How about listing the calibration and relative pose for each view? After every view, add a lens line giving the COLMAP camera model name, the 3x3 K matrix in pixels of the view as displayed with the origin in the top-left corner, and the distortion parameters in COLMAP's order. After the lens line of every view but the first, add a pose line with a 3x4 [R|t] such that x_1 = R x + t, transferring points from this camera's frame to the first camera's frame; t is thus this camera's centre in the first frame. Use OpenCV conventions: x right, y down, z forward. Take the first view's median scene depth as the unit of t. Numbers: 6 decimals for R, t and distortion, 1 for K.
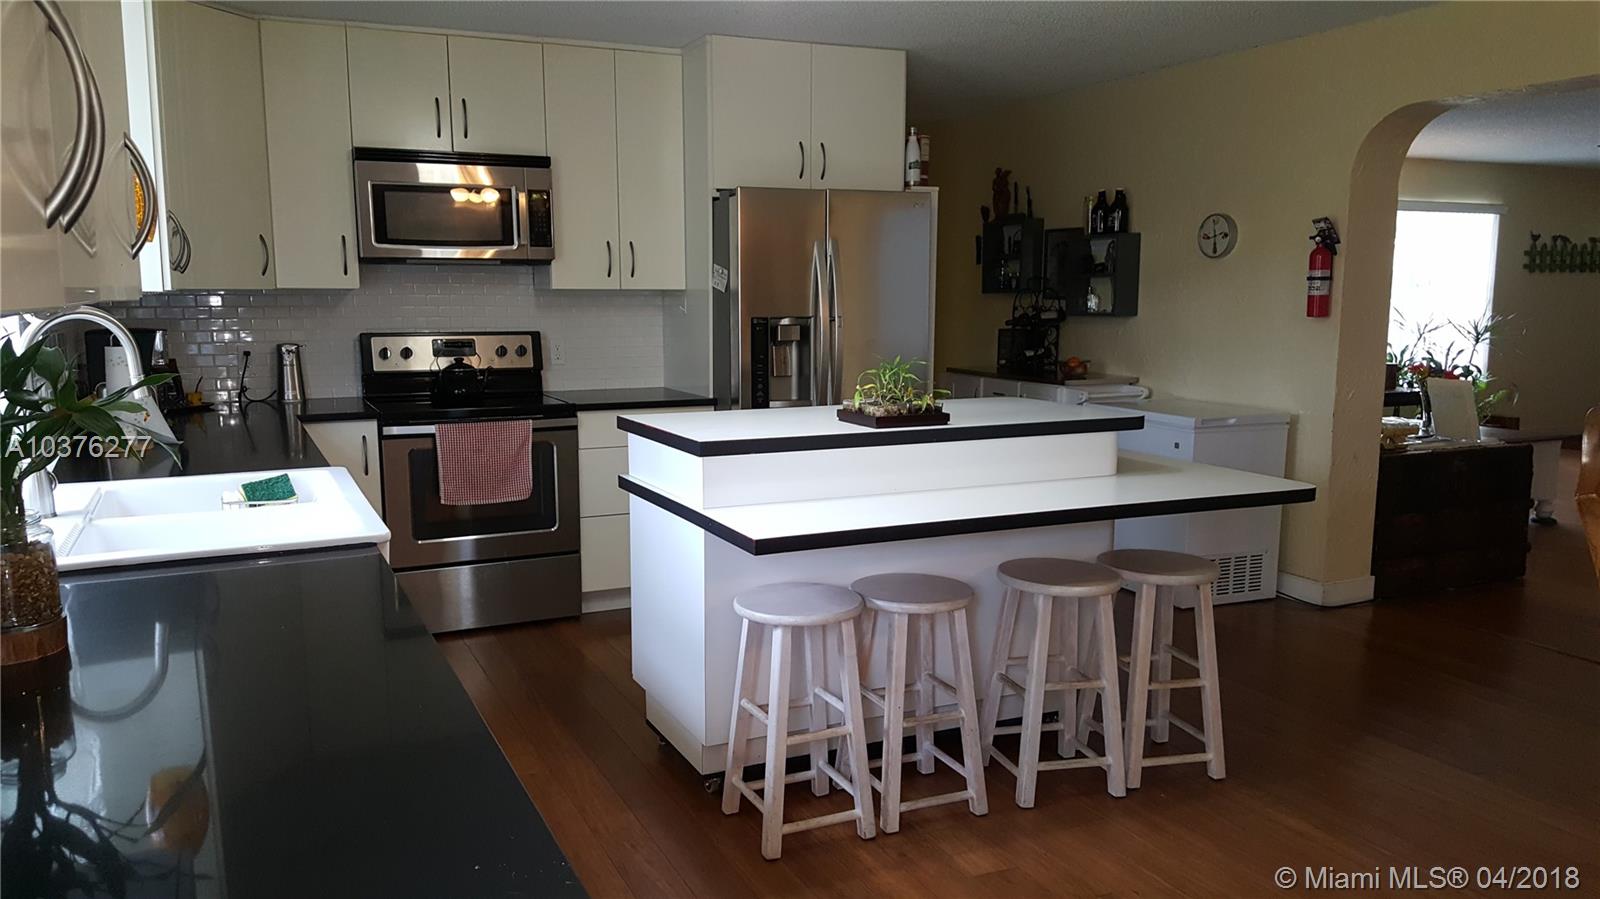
lens RADIAL K [[1188.6, 0, 809.4], [0, 1188.6, 453.2], [0, 0, 1]] dist [0.054128, -0.087191]
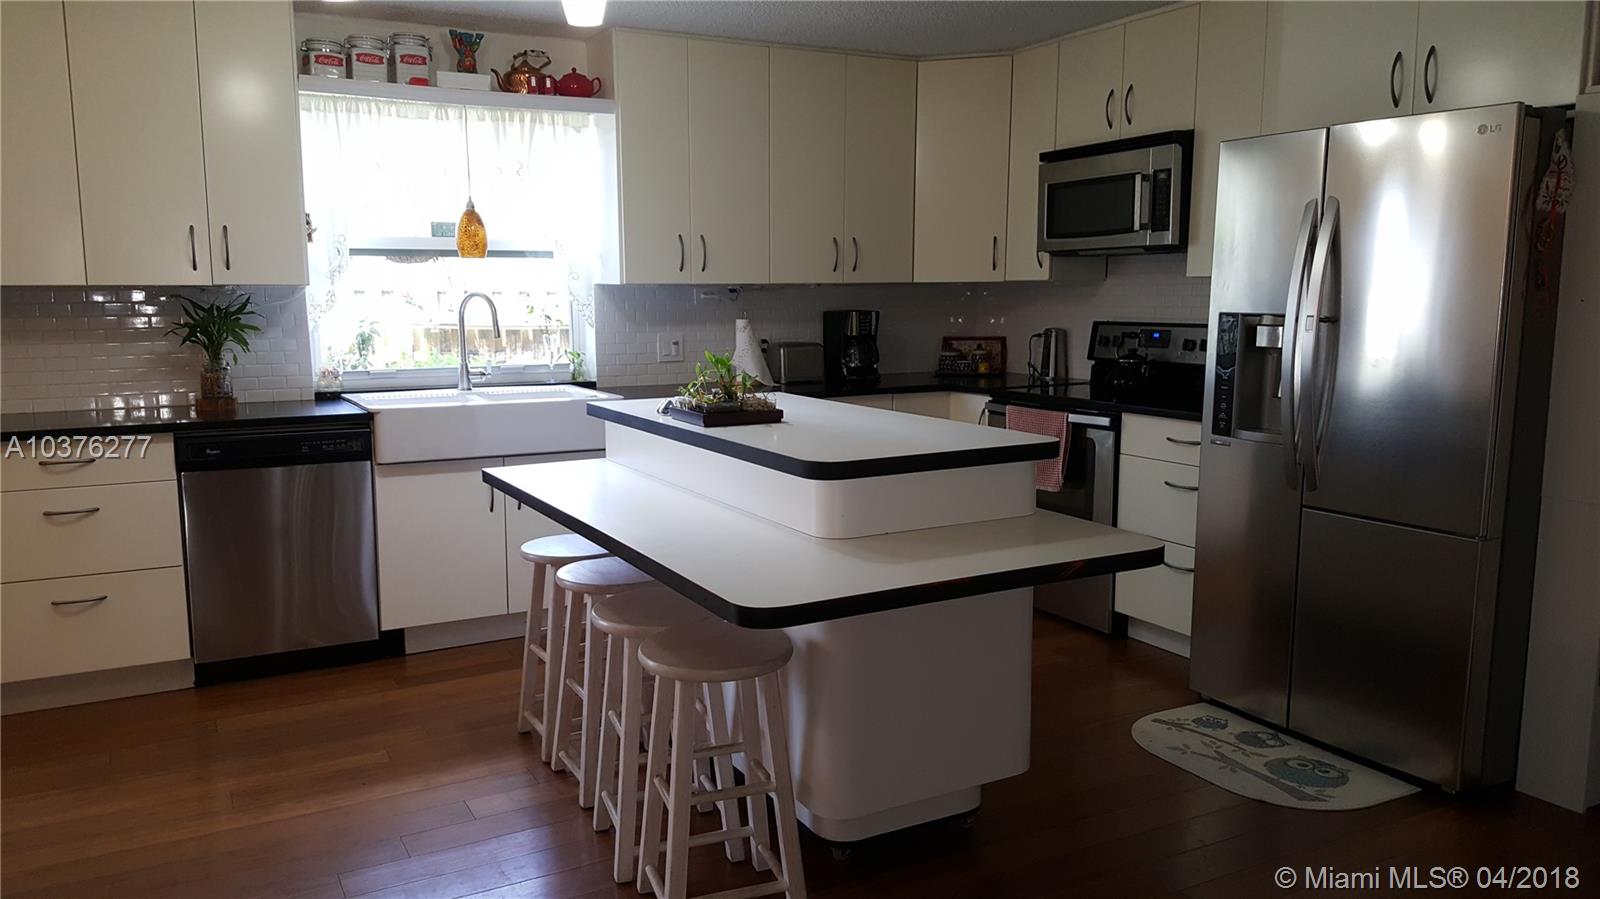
lens RADIAL K [[1188.6, 0, 799.9], [0, 1188.6, 448.3], [0, 0, 1]] dist [0.054128, -0.087191]
pose [[0.042649, 0.134740, -0.989963, 0.737529], [-0.131163, 0.983043, 0.128148, -0.096755], [0.990443, 0.124381, 0.059599, 0.733722]]
